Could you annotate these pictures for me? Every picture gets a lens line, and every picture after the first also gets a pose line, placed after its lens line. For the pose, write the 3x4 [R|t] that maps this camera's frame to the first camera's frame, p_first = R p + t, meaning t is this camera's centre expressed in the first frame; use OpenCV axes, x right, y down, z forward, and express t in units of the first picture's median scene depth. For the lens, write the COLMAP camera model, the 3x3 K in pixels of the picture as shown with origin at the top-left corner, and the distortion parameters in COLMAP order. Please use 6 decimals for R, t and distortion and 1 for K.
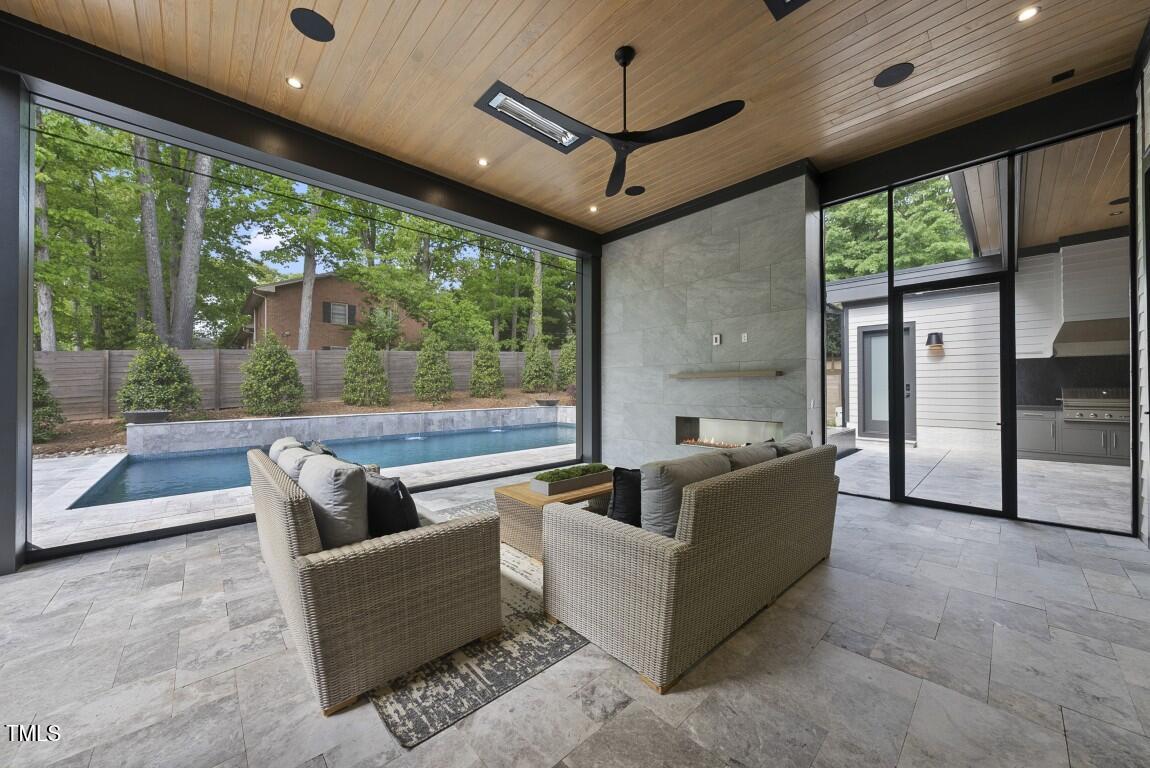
lens RADIAL K [[407.9, 0, 573.7], [0, 407.9, 380.6], [0, 0, 1]] dist [-0.001592, -0.000253]
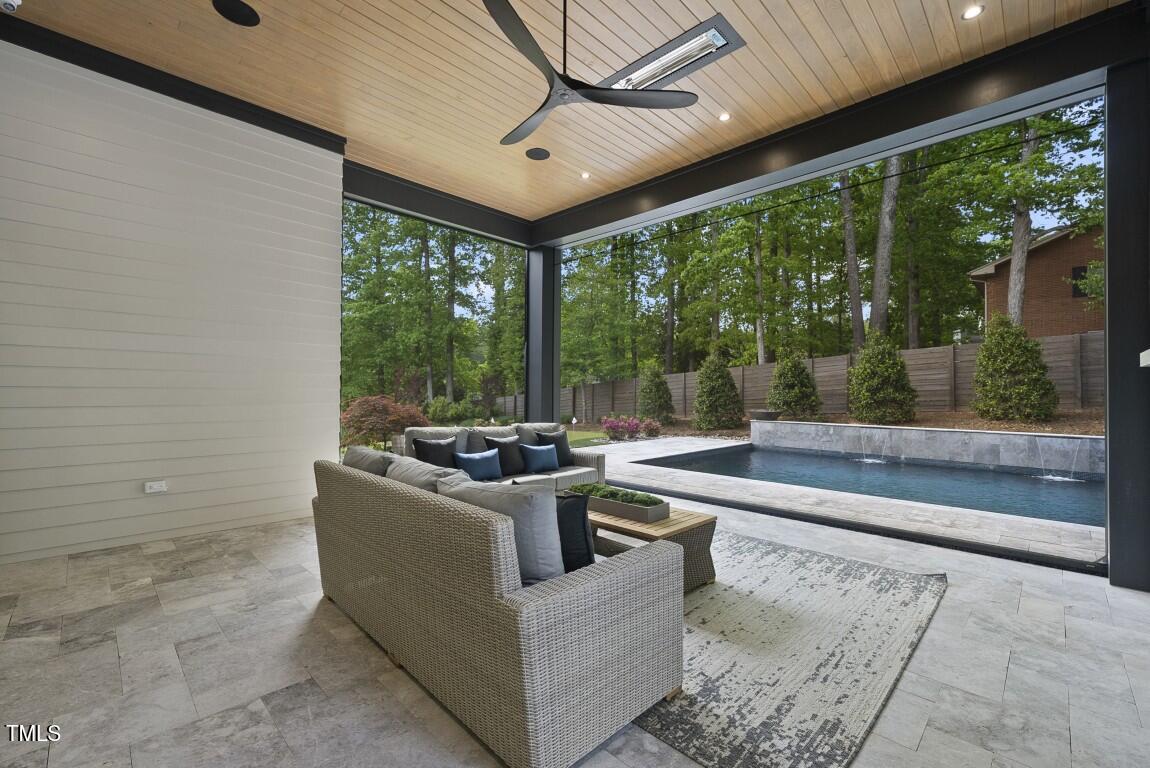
lens RADIAL K [[479.6, 0, 580.8], [0, 479.6, 390.9], [0, 0, 1]] dist [0.001469, 0.000420]
pose [[0.053422, 0.003397, -0.998566, 0.369037], [0.009847, 0.999944, 0.003928, 0.003168], [0.998523, -0.010043, 0.053386, 0.337329]]
